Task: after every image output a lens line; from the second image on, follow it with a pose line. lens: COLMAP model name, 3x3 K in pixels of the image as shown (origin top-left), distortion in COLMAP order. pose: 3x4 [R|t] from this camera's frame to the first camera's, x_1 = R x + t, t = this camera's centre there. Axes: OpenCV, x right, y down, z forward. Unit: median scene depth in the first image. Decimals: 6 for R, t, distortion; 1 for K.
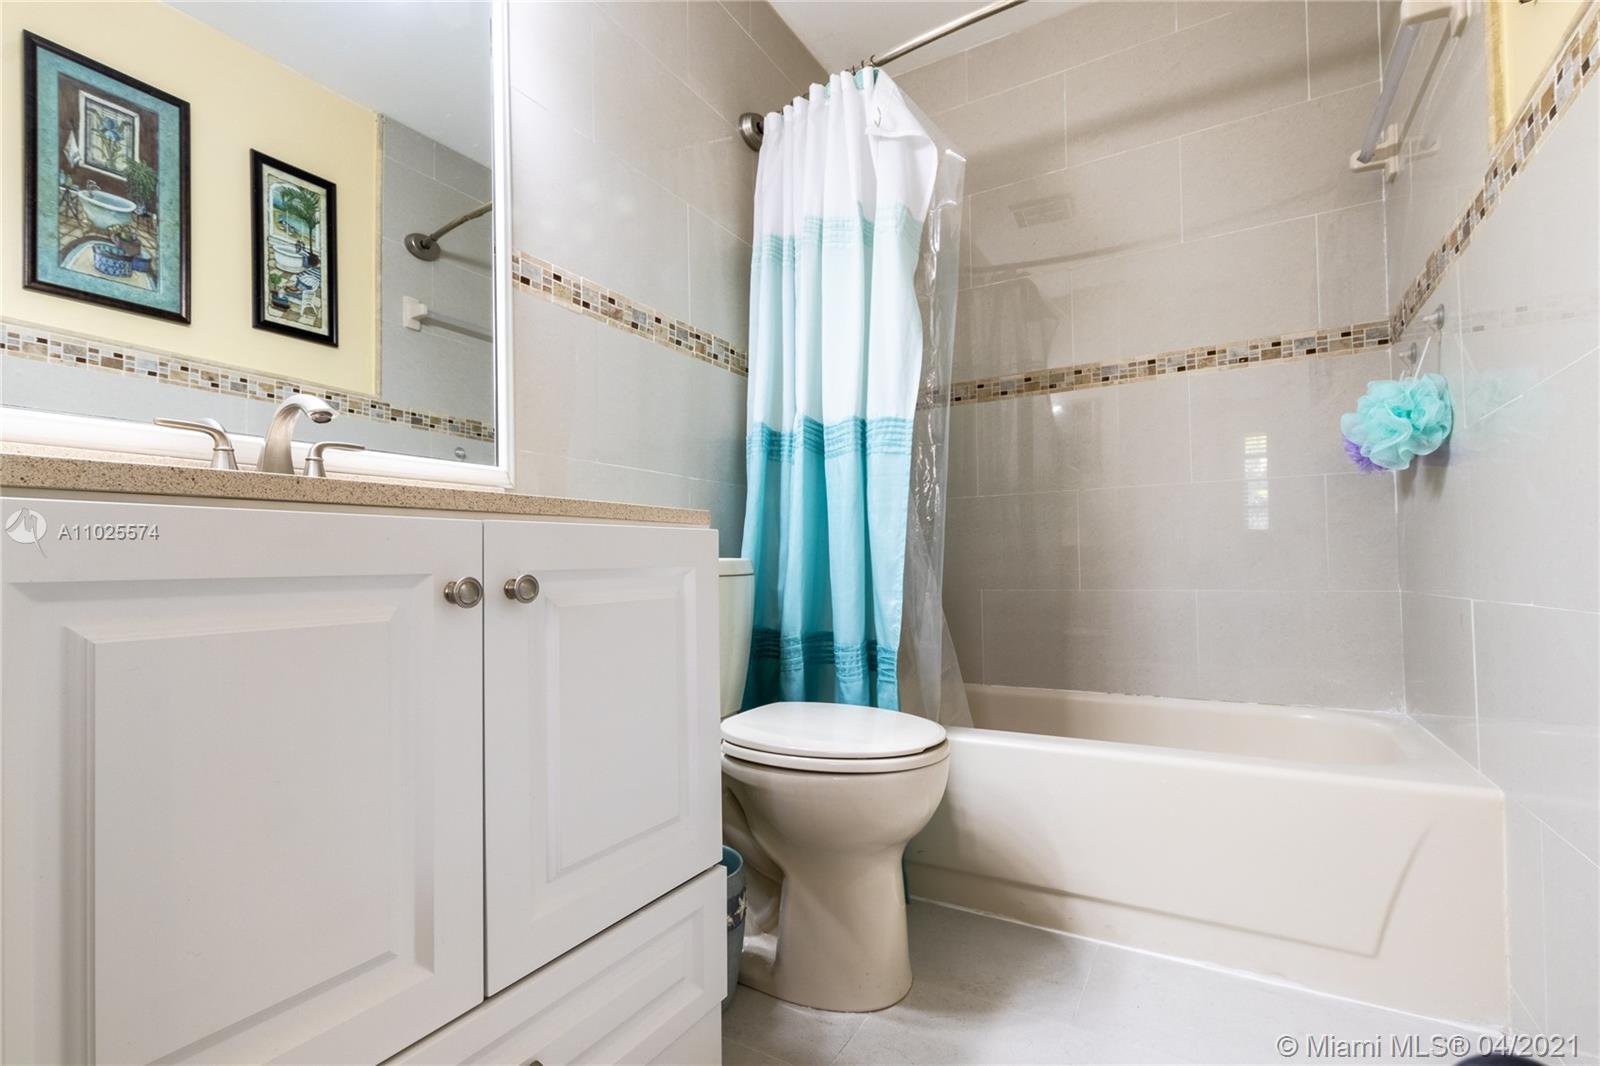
lens RADIAL K [[730.5, 0, 801.0], [0, 730.5, 553.5], [0, 0, 1]] dist [-0.003950, -0.004695]
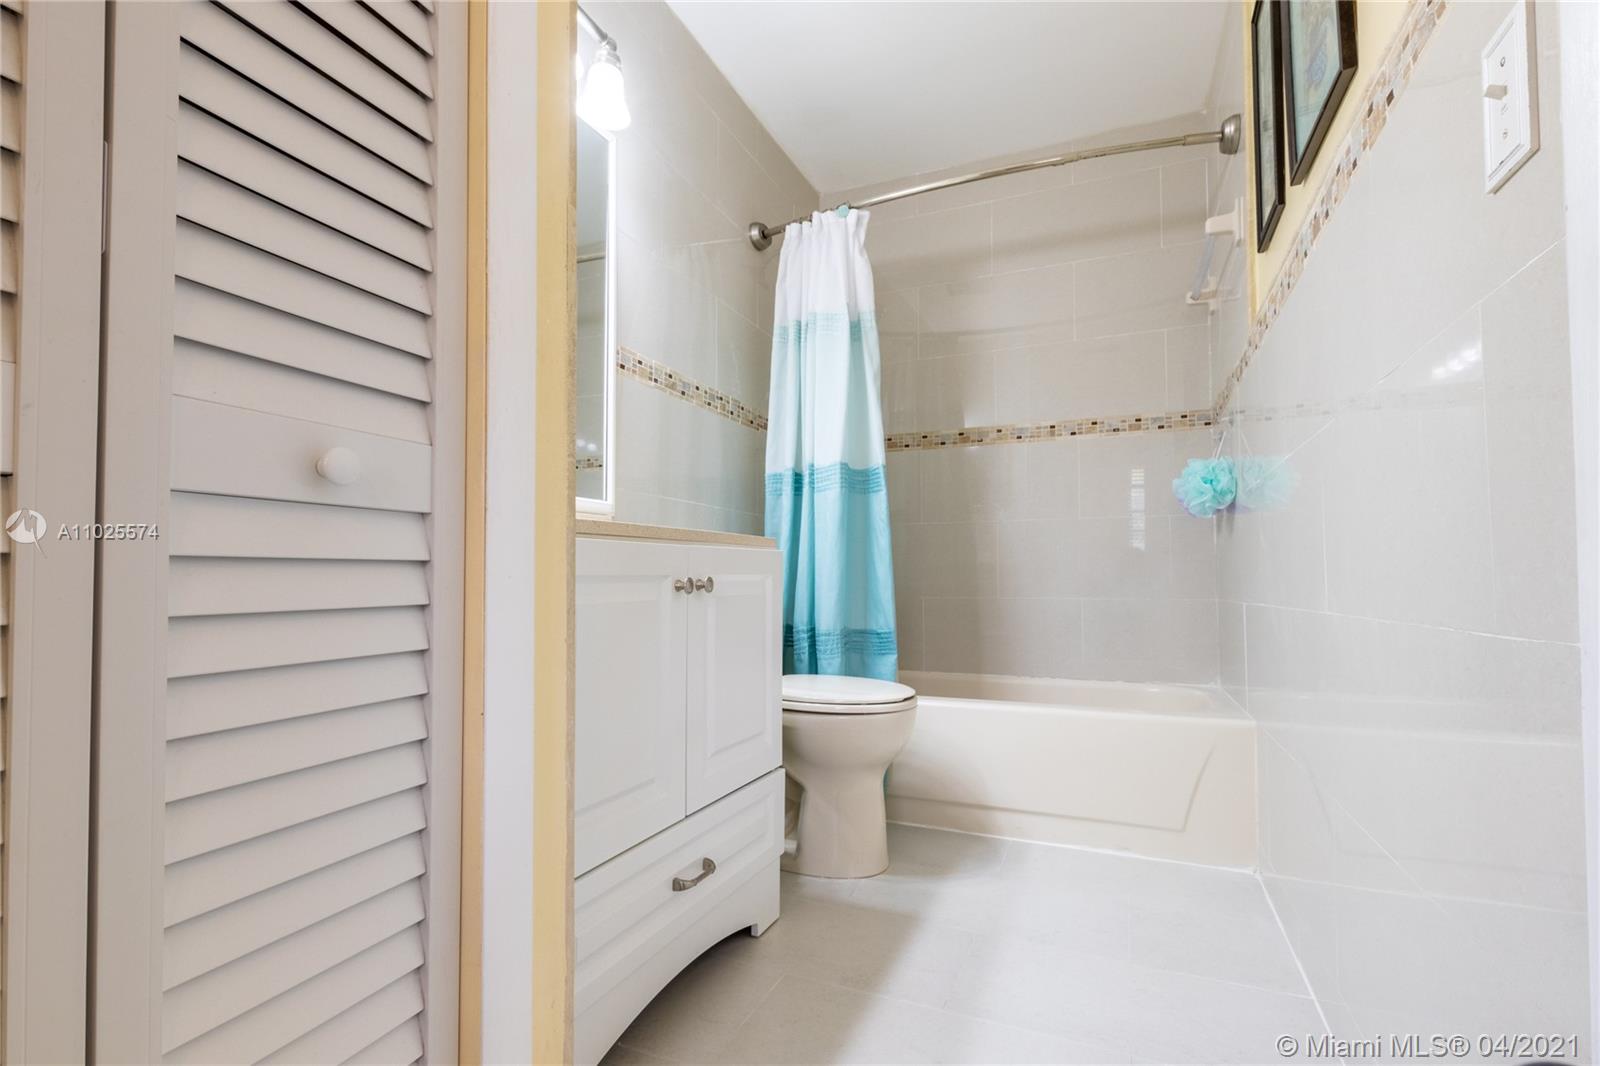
lens RADIAL K [[743.1, 0, 801.5], [0, 743.1, 554.8], [0, 0, 1]] dist [-0.021712, 0.000237]
pose [[0.992601, 0.018729, 0.119972, -0.175654], [-0.016991, 0.999736, -0.015495, -0.000022], [-0.120230, 0.013342, 0.992656, -0.378227]]
